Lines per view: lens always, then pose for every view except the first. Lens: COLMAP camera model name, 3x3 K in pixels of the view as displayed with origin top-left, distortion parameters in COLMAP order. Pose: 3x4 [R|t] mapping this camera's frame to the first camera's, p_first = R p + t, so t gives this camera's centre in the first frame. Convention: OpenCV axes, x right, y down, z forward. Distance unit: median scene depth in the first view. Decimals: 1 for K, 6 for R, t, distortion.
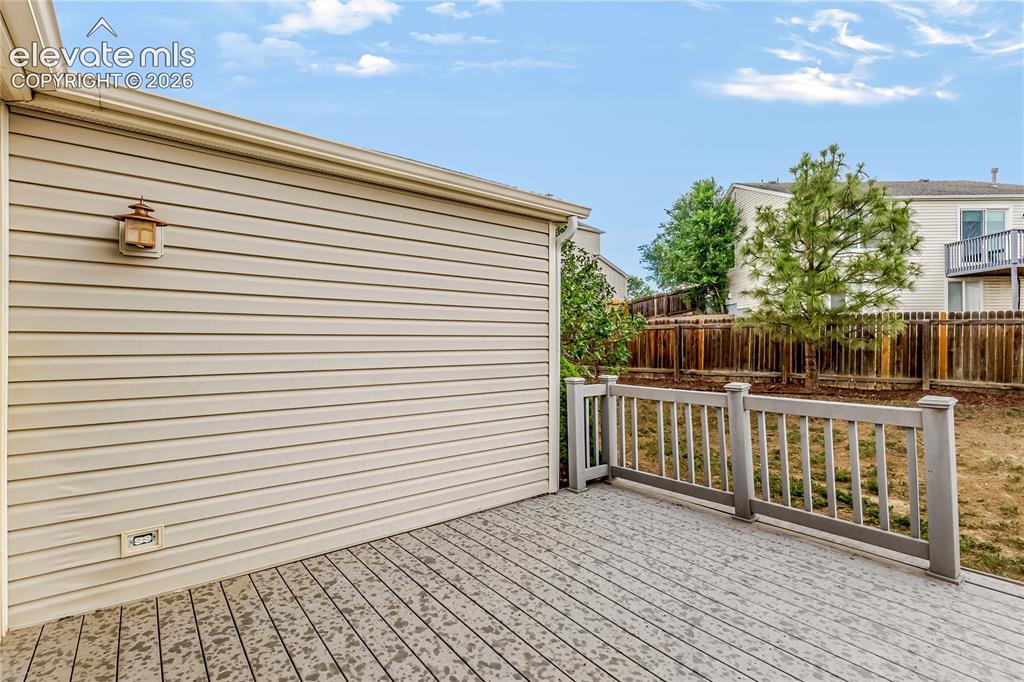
lens RADIAL K [[472.1, 0, 516.6], [0, 472.1, 340.1], [0, 0, 1]] dist [0.003085, 0.000309]
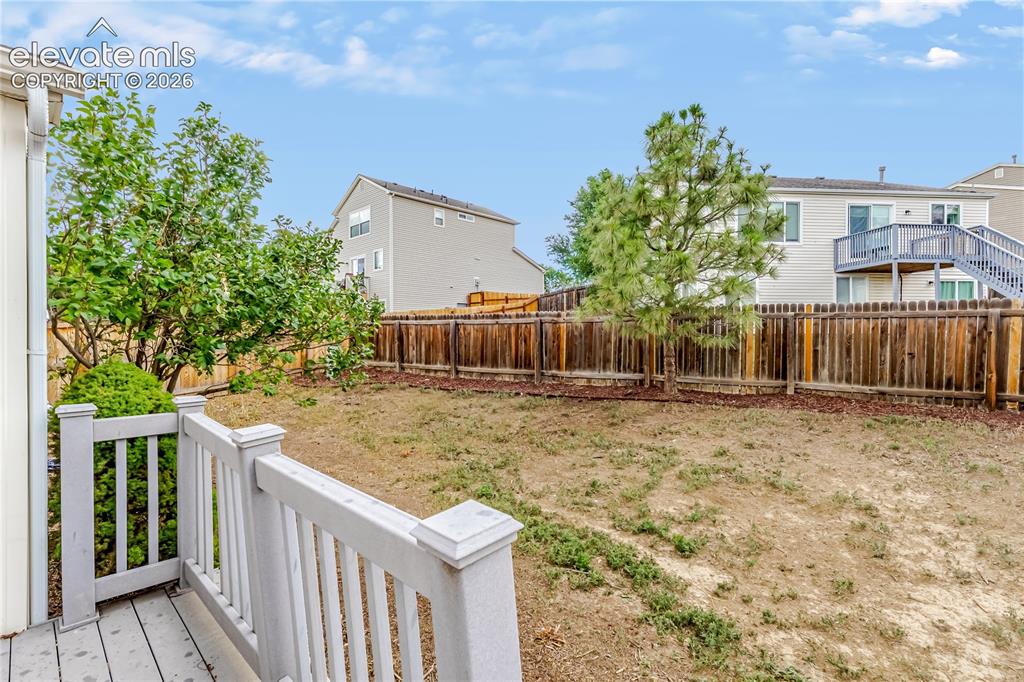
lens RADIAL K [[472.1, 0, 513.1], [0, 472.1, 341.7], [0, 0, 1]] dist [0.003085, 0.000309]
pose [[0.993191, 0.000521, 0.116493, 0.247118], [-0.001751, 0.999944, 0.010457, 0.001295], [-0.116481, -0.010589, 0.993136, 0.193316]]
